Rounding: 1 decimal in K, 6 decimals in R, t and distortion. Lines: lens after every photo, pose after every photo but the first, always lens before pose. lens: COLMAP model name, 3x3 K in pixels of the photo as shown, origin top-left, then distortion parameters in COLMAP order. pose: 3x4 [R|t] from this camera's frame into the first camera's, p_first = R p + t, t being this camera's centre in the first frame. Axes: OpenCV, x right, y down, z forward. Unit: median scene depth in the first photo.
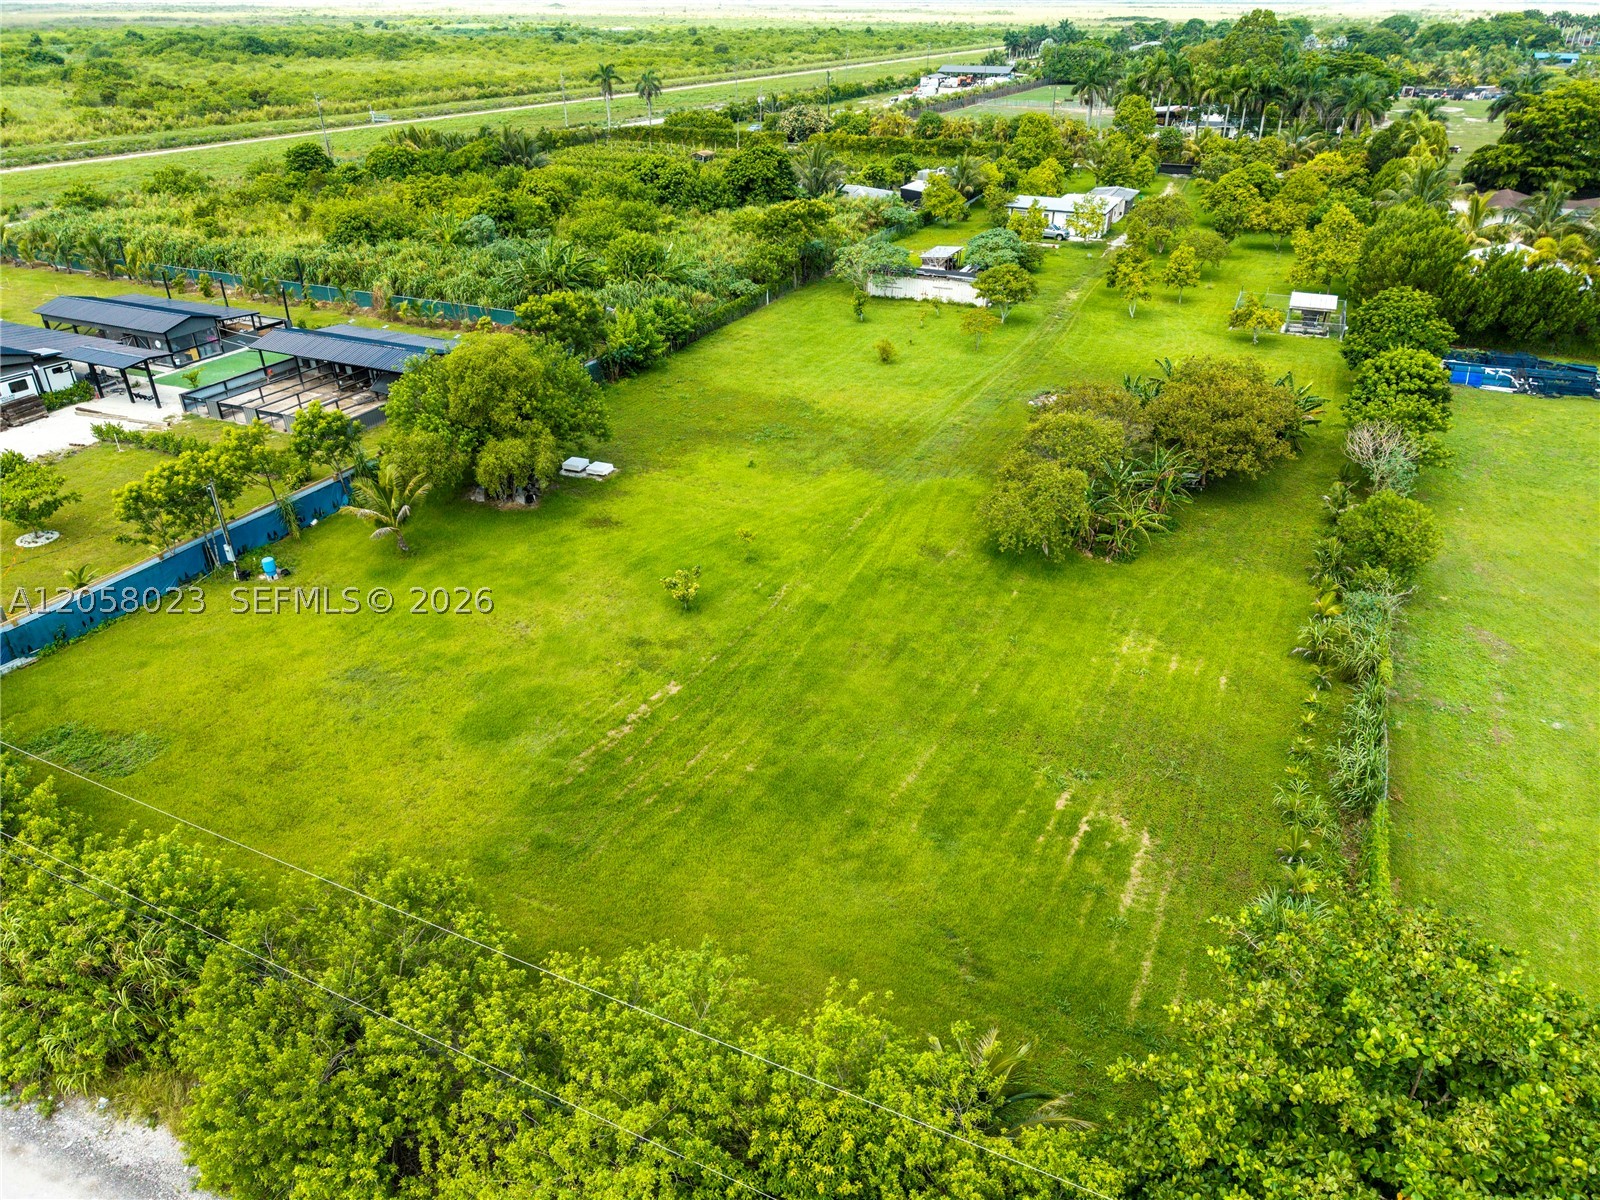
lens RADIAL K [[1080.4, 0, 801.7], [0, 1080.4, 596.0], [0, 0, 1]] dist [0.028852, -0.021378]
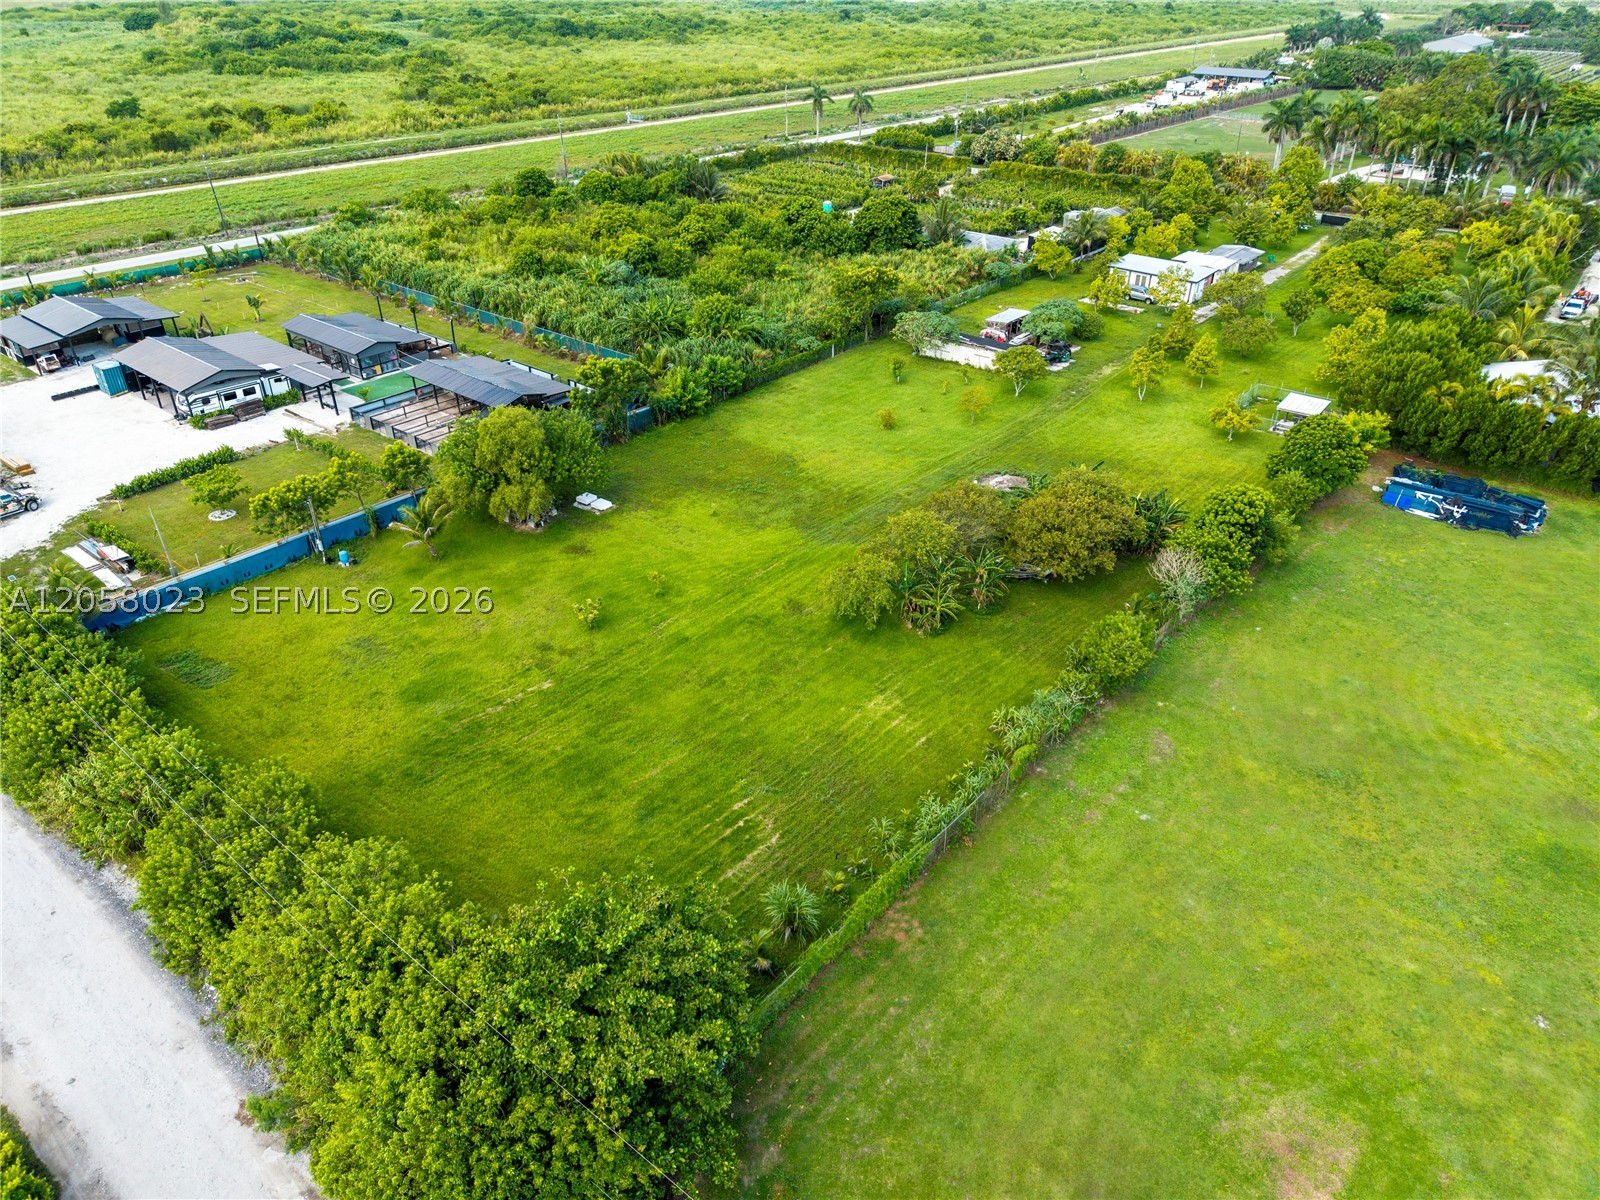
lens RADIAL K [[1080.4, 0, 801.7], [0, 1080.4, 596.0], [0, 0, 1]] dist [0.028852, -0.021378]
pose [[0.965352, 0.135082, -0.223267, 0.308101], [-0.127122, 0.990640, 0.049717, -0.088015], [0.227893, -0.019612, 0.973489, -0.202095]]
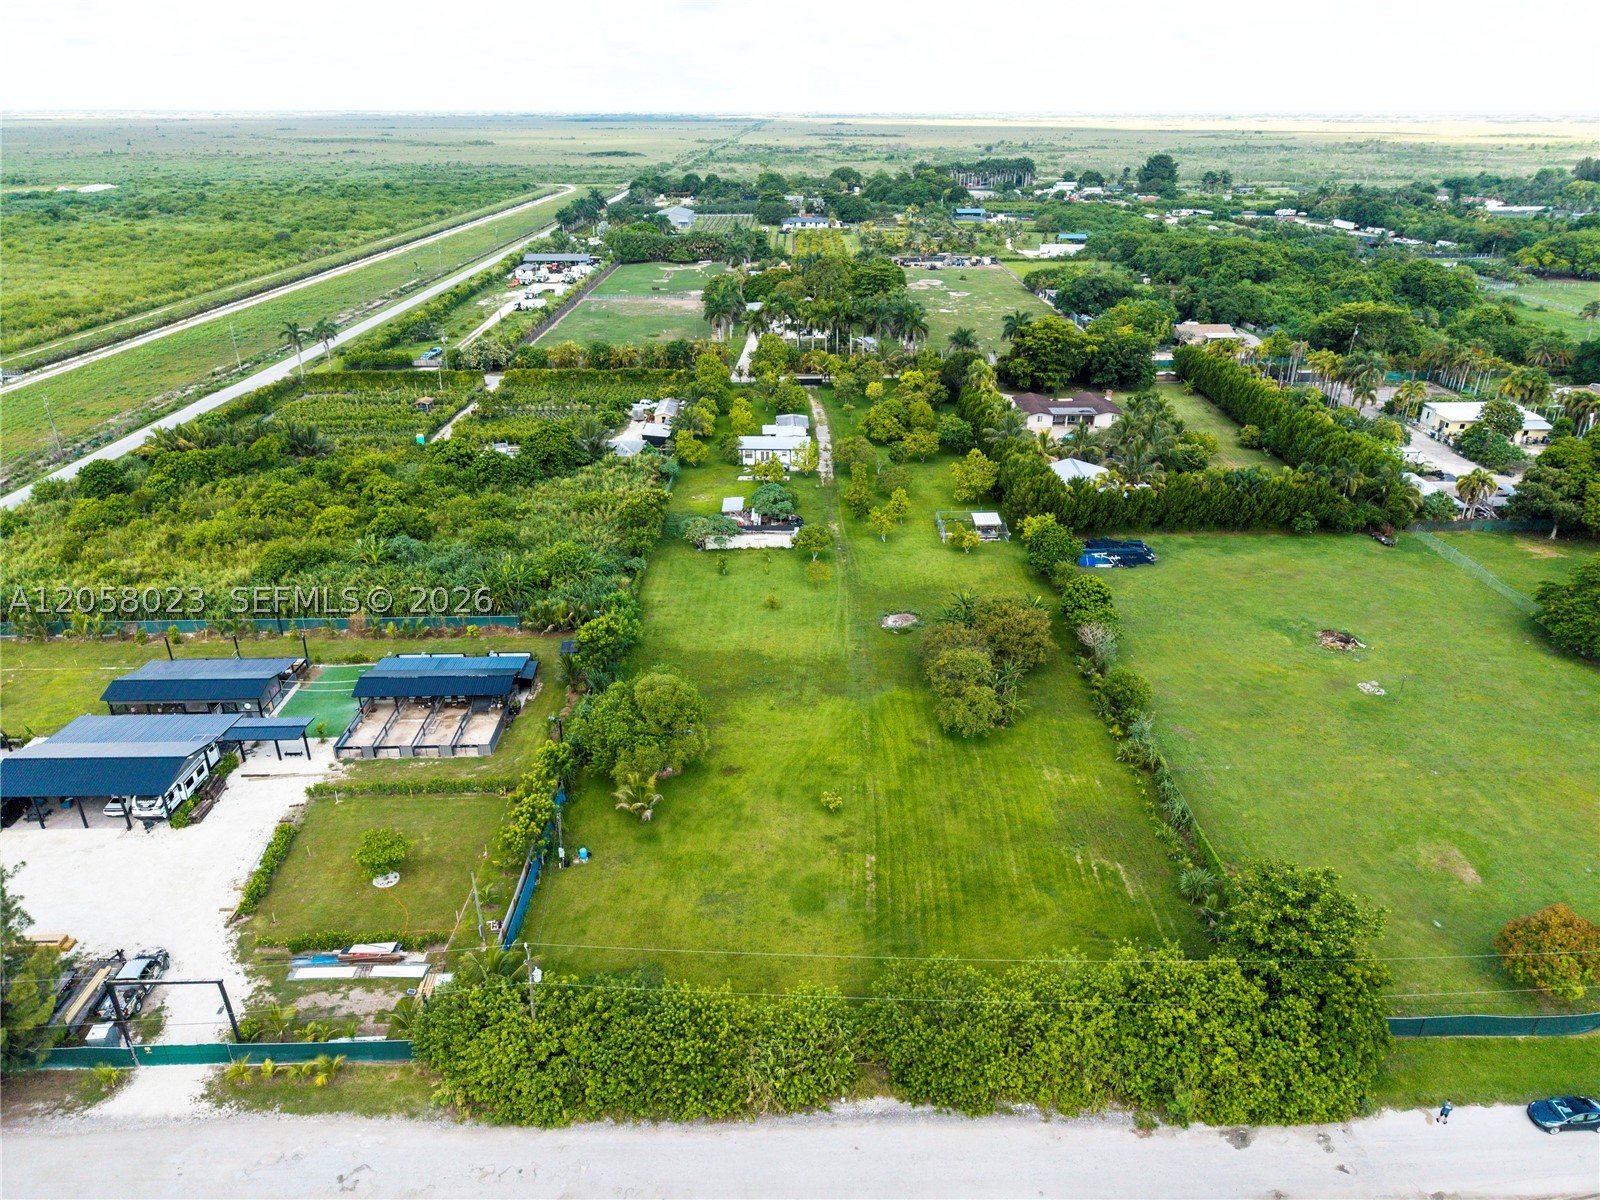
lens RADIAL K [[1080.4, 0, 801.7], [0, 1080.4, 596.0], [0, 0, 1]] dist [0.028852, -0.021378]
pose [[0.901994, -0.181074, 0.391944, -0.524886], [0.211651, 0.976687, -0.035862, -0.190165], [-0.376313, 0.115303, 0.919290, -0.446641]]
